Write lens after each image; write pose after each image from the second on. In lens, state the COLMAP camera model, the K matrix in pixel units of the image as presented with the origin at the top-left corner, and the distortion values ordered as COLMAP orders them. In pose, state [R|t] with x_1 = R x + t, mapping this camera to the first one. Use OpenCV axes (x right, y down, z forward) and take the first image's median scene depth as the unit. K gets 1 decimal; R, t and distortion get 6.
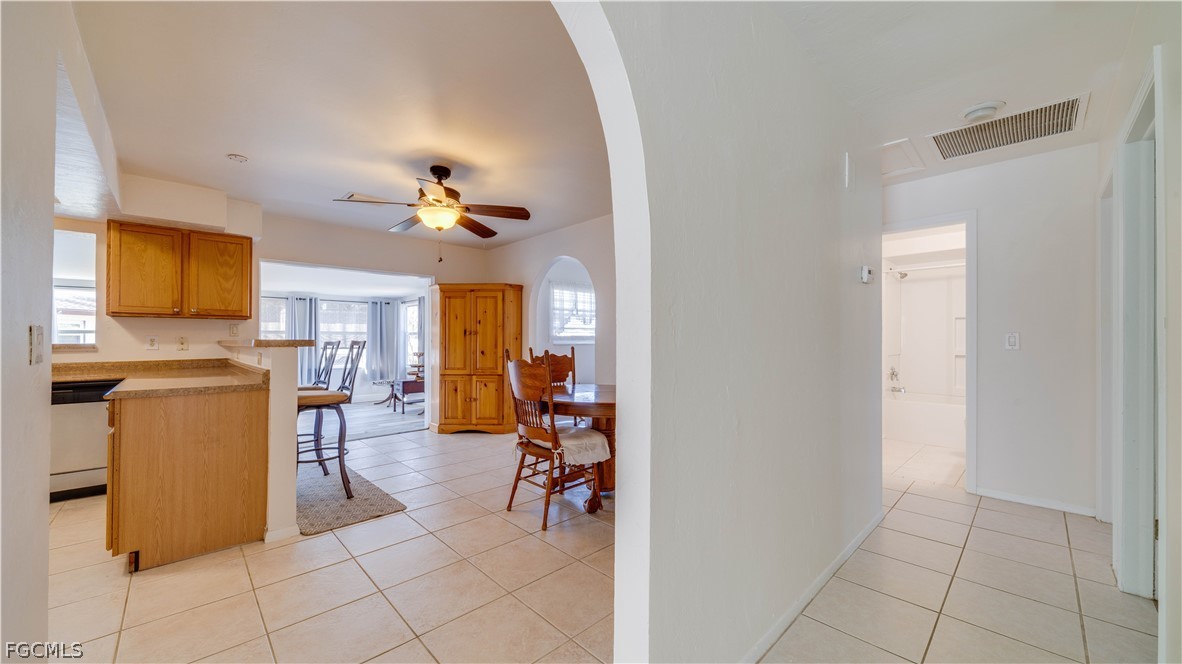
lens RADIAL K [[427.8, 0, 589.1], [0, 427.8, 338.1], [0, 0, 1]] dist [-0.000489, -0.000020]
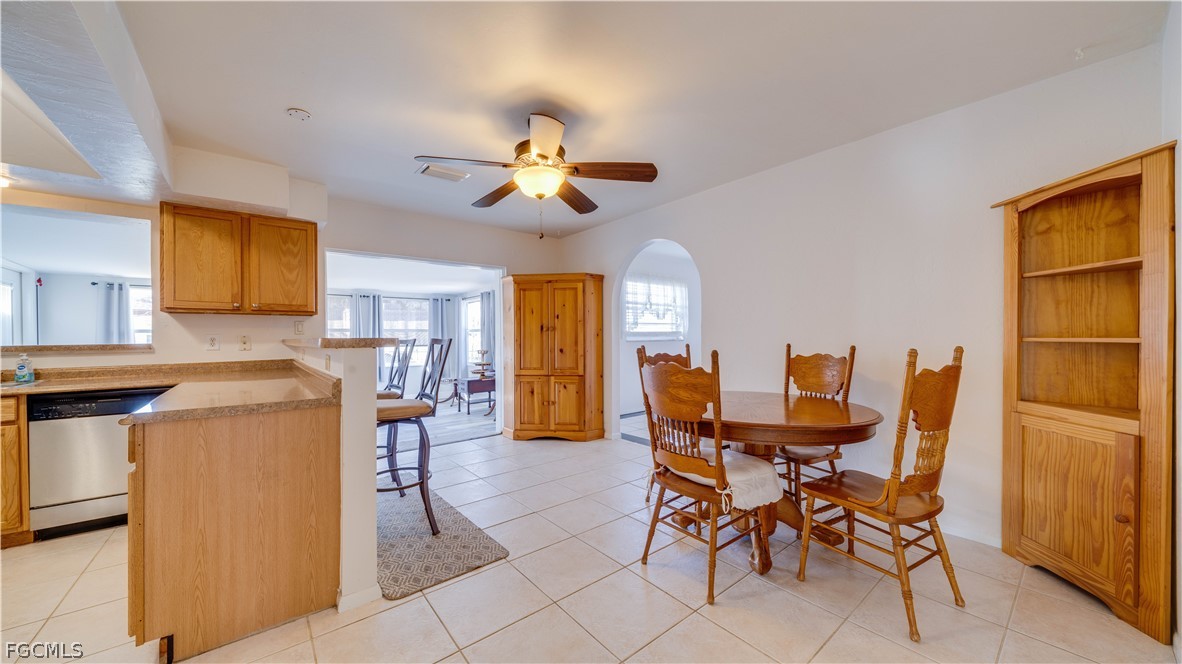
lens RADIAL K [[404.1, 0, 588.7], [0, 404.1, 337.8], [0, 0, 1]] dist [-0.002412, -0.000076]
pose [[0.997010, -0.006899, -0.076961, -0.185949], [0.007546, 0.999939, 0.008114, 0.000740], [0.076901, -0.008670, 0.997001, 0.235846]]
